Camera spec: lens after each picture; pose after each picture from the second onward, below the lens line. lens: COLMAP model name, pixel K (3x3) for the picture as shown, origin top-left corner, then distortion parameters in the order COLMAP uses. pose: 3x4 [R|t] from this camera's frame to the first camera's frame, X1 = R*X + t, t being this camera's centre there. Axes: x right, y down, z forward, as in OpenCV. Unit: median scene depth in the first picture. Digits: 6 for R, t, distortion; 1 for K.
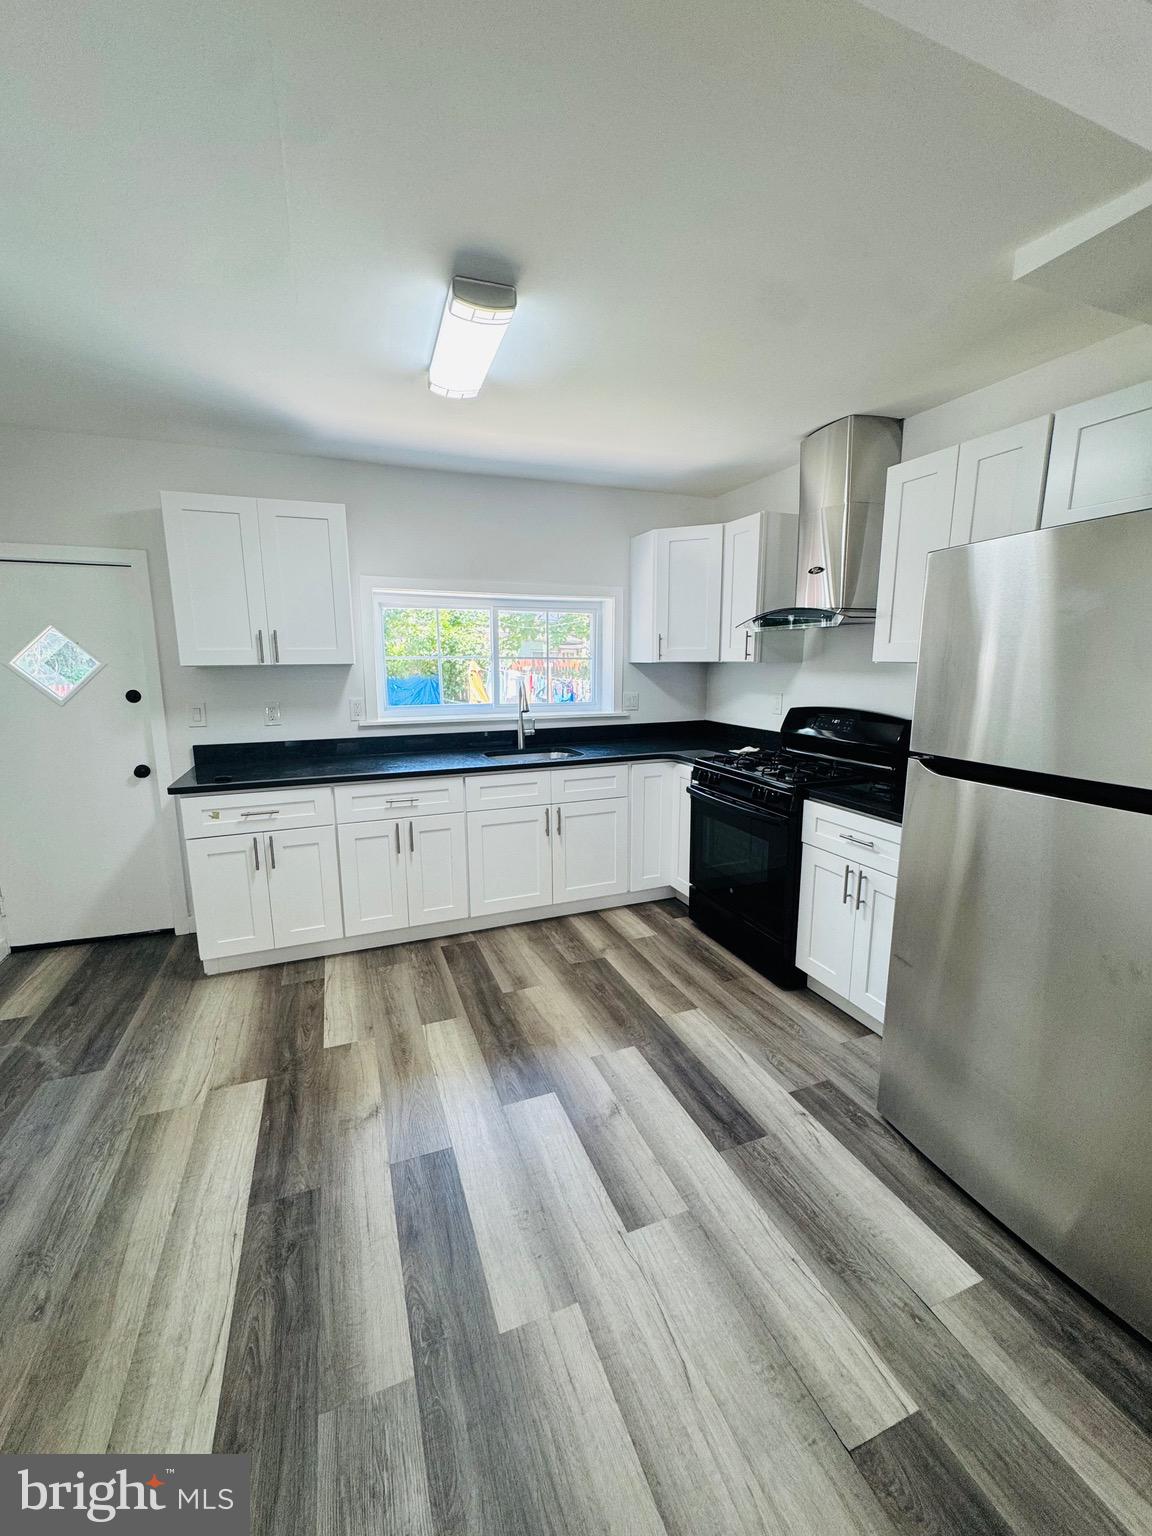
lens RADIAL K [[619.3, 0, 573.7], [0, 619.3, 765.7], [0, 0, 1]] dist [-0.001159, 0.000018]
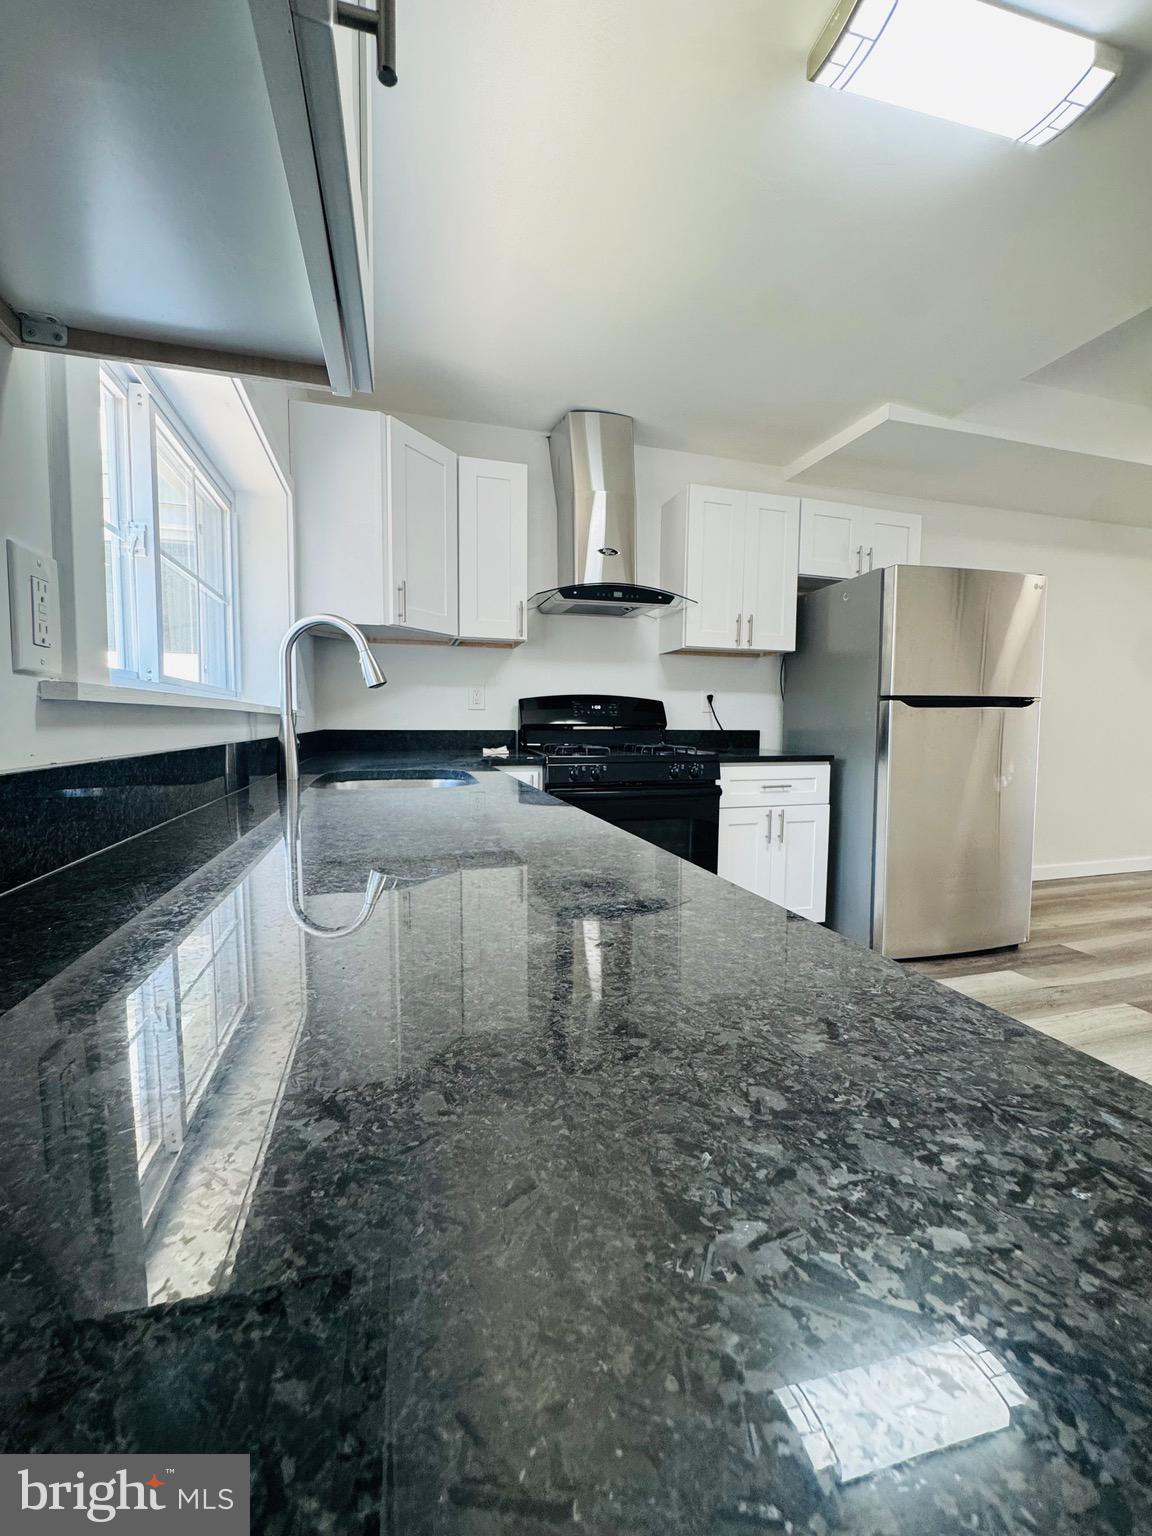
lens RADIAL K [[615.8, 0, 576.0], [0, 615.8, 768.0], [0, 0, 1]] dist [-0.005832, -0.000006]
pose [[0.090270, -0.070591, 0.993412, -0.675732], [0.163479, 0.985005, 0.055138, -0.040514], [-0.982408, 0.157425, 0.100457, 1.096423]]
